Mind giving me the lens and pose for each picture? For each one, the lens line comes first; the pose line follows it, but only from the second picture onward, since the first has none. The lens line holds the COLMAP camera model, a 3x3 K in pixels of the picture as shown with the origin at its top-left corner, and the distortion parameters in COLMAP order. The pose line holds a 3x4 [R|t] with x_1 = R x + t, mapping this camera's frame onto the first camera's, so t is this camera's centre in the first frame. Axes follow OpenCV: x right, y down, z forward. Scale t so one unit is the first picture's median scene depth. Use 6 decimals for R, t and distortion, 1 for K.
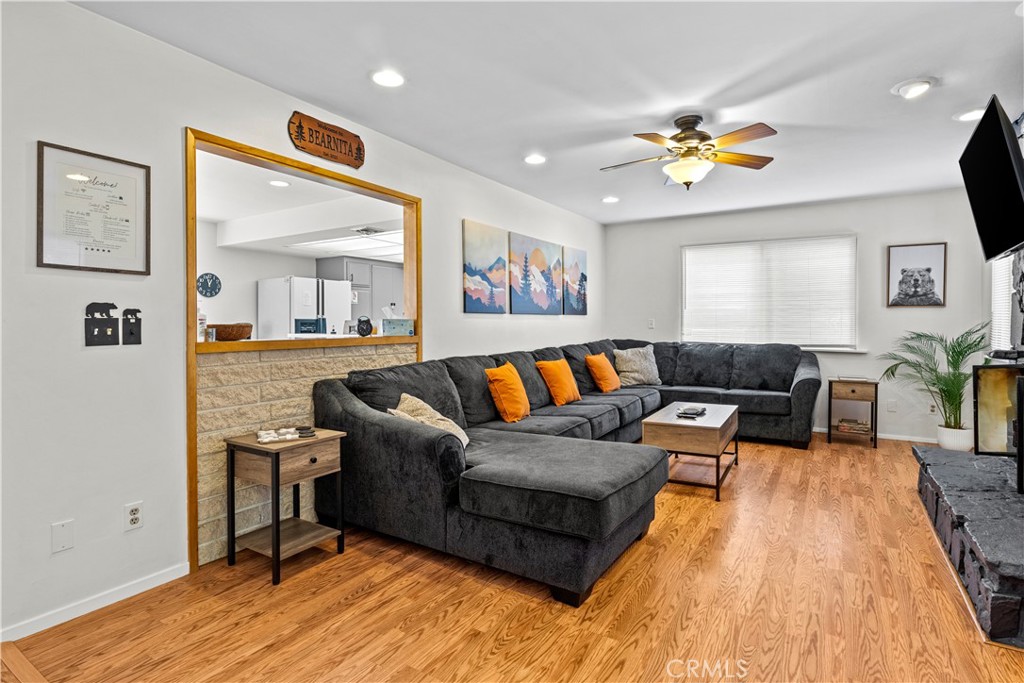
lens RADIAL K [[511.8, 0, 517.3], [0, 511.8, 324.7], [0, 0, 1]] dist [-0.008990, 0.000557]
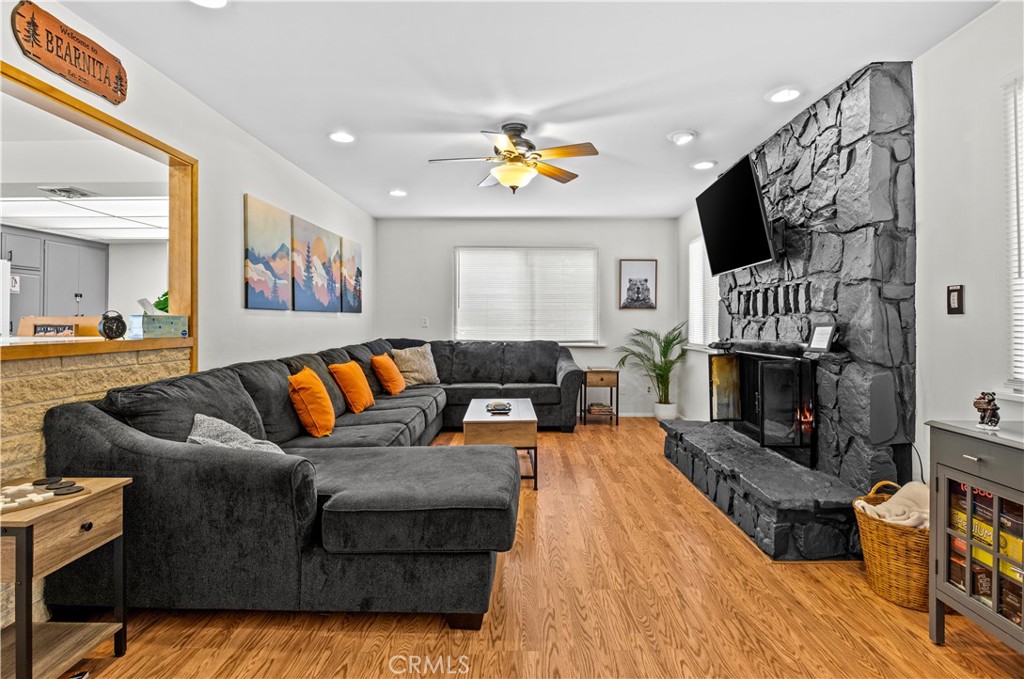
lens RADIAL K [[511.8, 0, 515.2], [0, 511.8, 314.0], [0, 0, 1]] dist [-0.008990, 0.000557]
pose [[0.858121, 0.010180, 0.513347, -0.143572], [-0.000749, 0.999827, -0.018575, 0.000254], [-0.513448, 0.015555, 0.857980, 0.078226]]
